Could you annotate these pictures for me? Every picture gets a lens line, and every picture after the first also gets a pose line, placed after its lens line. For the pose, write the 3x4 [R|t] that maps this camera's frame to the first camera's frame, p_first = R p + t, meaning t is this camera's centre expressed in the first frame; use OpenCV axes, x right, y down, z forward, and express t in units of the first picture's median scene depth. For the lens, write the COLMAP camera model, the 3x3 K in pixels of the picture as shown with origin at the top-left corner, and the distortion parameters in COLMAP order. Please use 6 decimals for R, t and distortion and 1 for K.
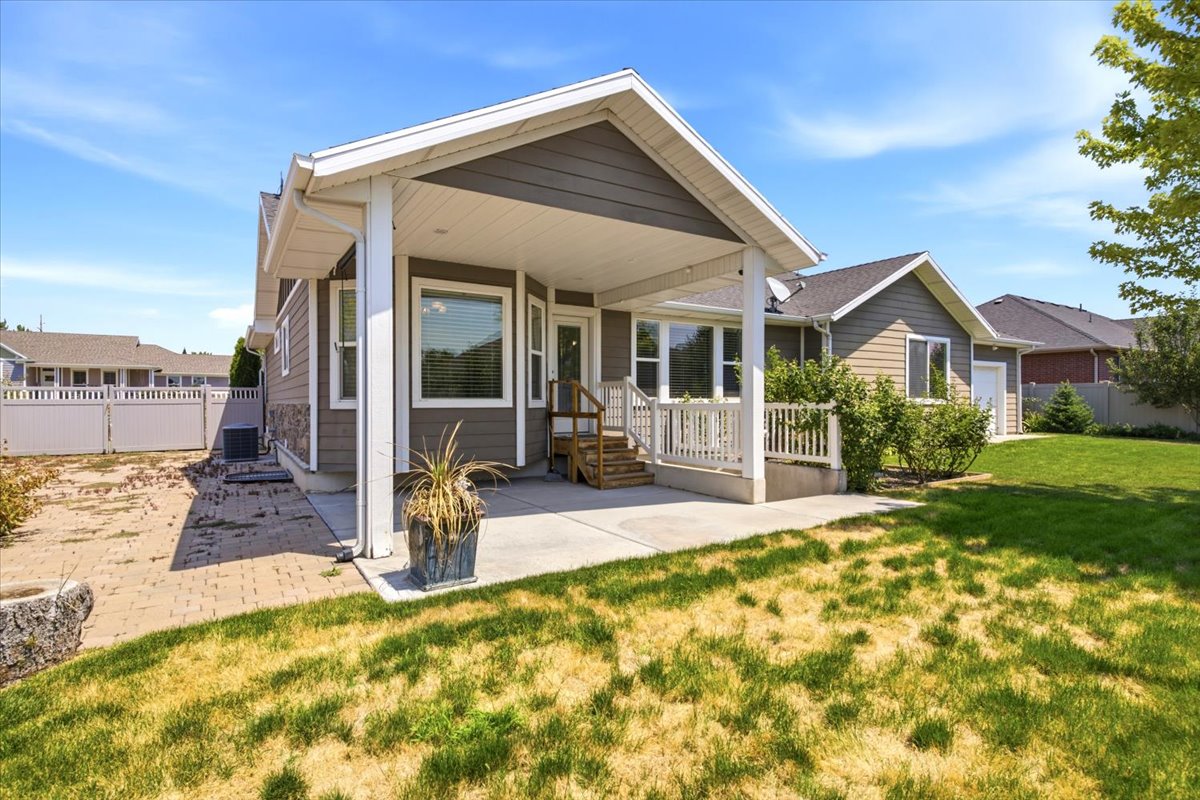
lens RADIAL K [[585.7, 0, 598.1], [0, 585.7, 407.0], [0, 0, 1]] dist [0.001186, -0.000333]
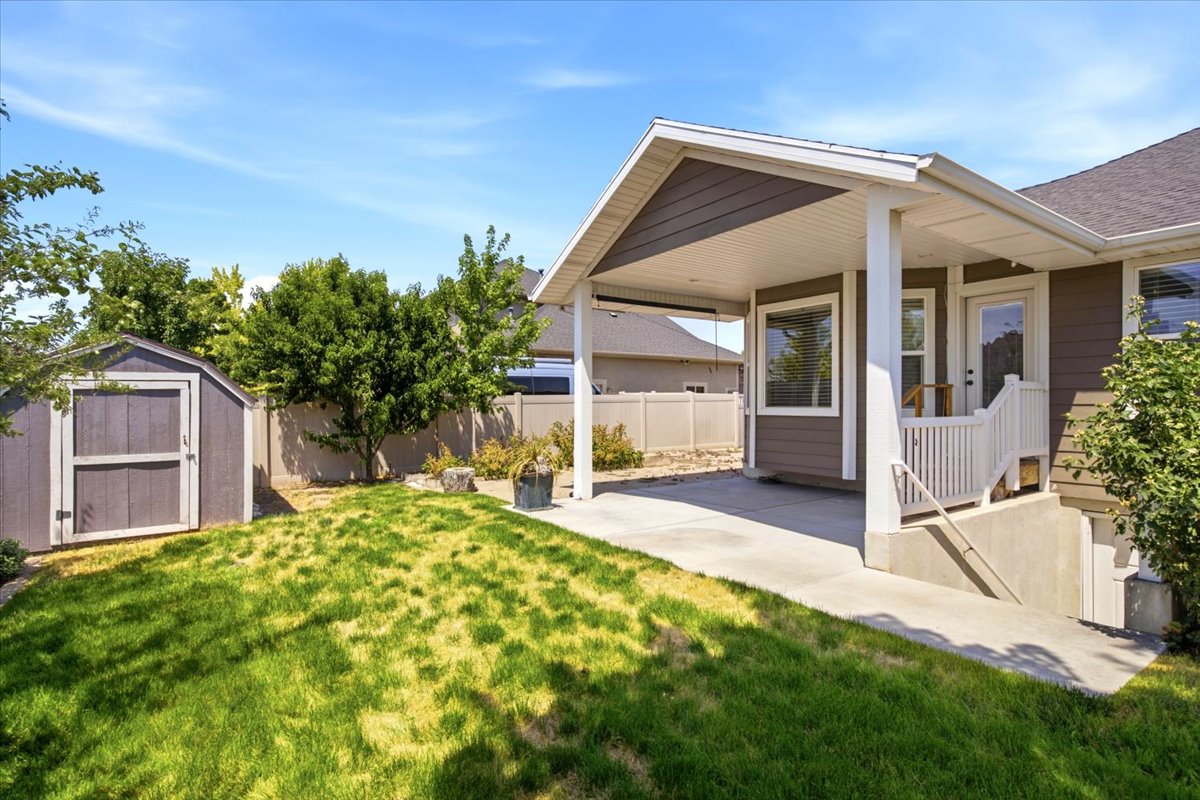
lens RADIAL K [[585.7, 0, 599.6], [0, 585.7, 401.1], [0, 0, 1]] dist [0.001186, -0.000333]
pose [[0.052014, -0.006649, -0.998624, 1.178886], [-0.010087, 0.999923, -0.007183, -0.020739], [0.998595, 0.010447, 0.051943, 0.836539]]
